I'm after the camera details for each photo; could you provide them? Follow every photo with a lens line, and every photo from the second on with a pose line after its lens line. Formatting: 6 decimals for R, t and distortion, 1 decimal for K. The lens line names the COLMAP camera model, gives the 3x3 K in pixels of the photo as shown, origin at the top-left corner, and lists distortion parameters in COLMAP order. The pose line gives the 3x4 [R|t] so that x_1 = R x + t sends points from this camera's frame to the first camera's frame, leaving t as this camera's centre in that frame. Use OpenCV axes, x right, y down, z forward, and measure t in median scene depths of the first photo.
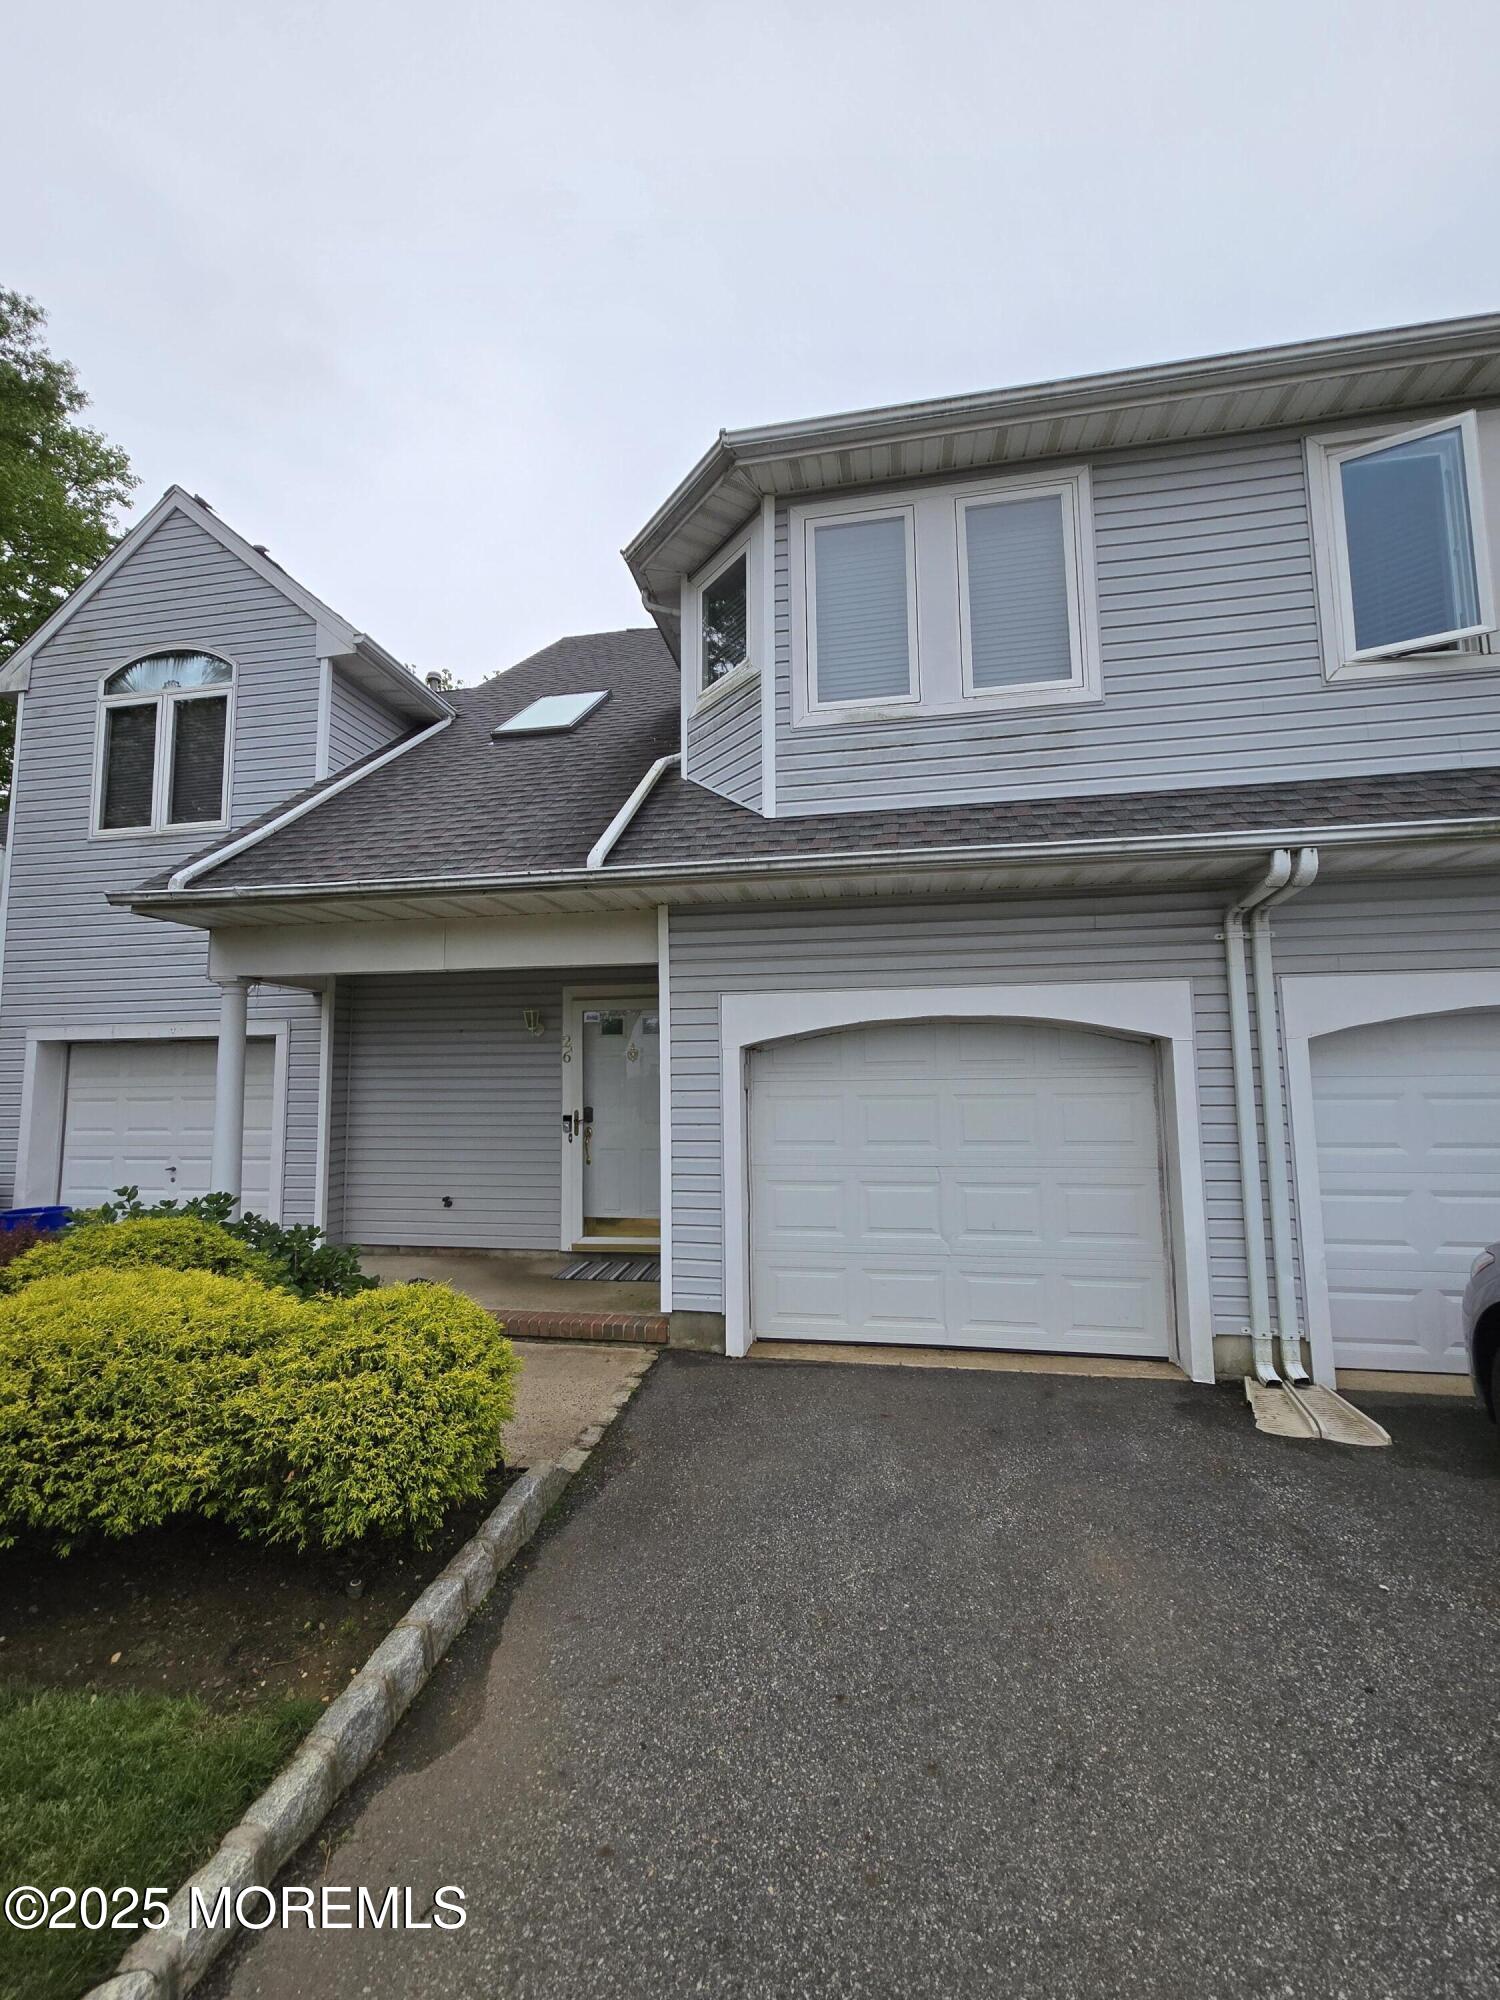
lens RADIAL K [[816.0, 0, 741.5], [0, 816.0, 996.8], [0, 0, 1]] dist [0.001263, 0.000303]
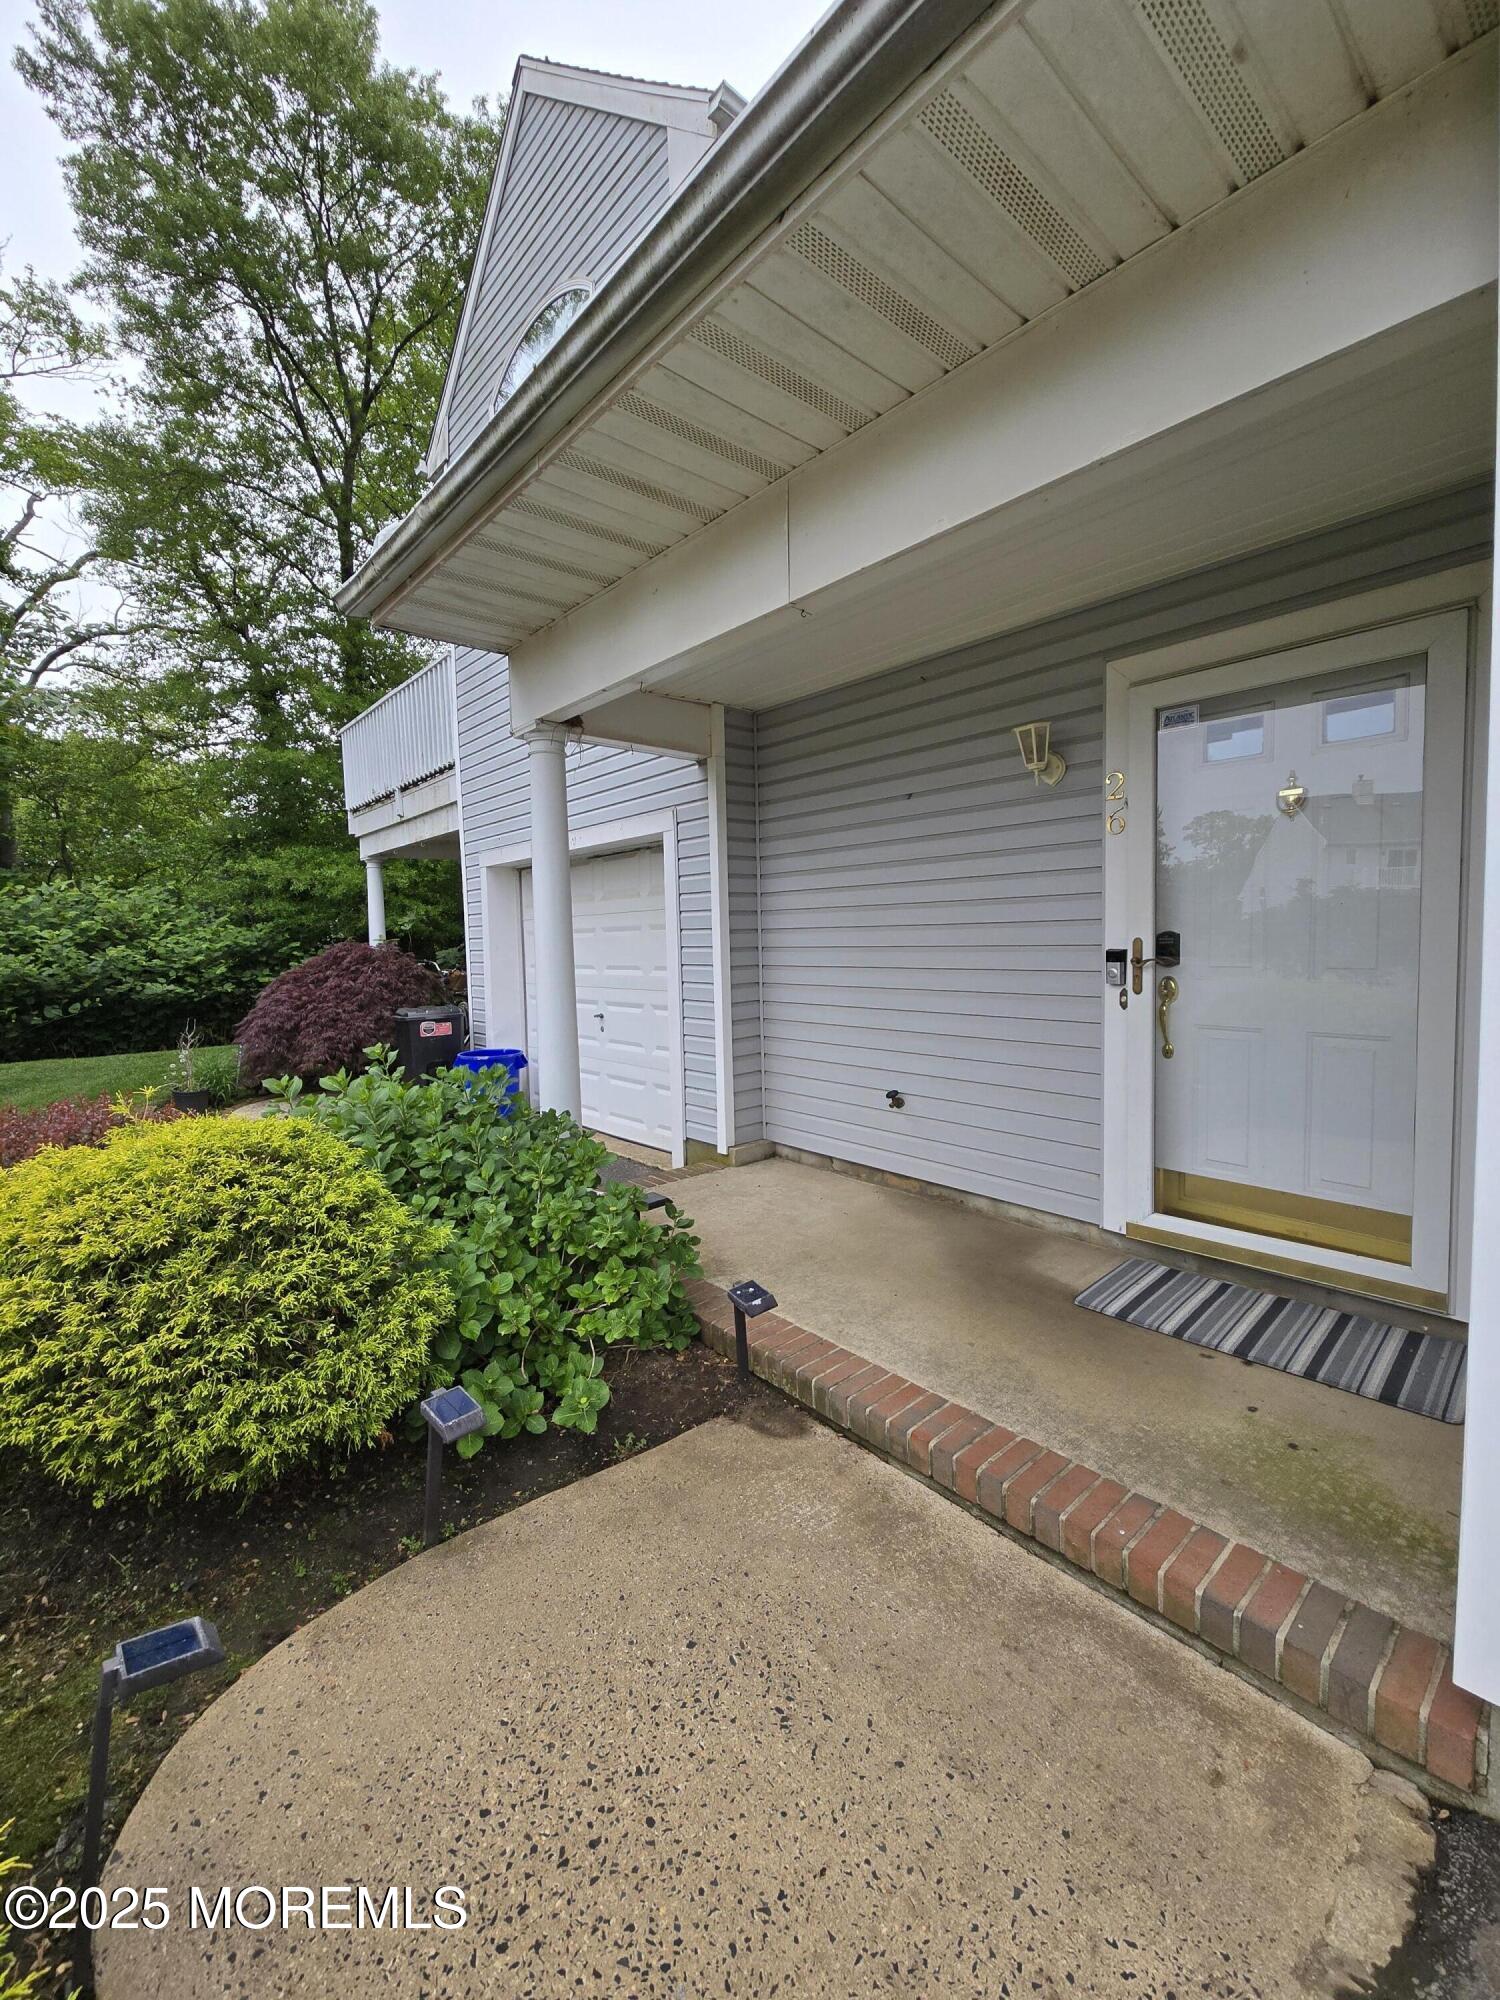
lens RADIAL K [[816.0, 0, 736.8], [0, 816.0, 991.3], [0, 0, 1]] dist [0.001263, 0.000303]
pose [[0.773067, 0.034094, -0.633407, -0.086508], [0.076613, 0.986226, 0.146591, 0.084381], [0.629681, -0.161852, 0.759807, 0.510849]]
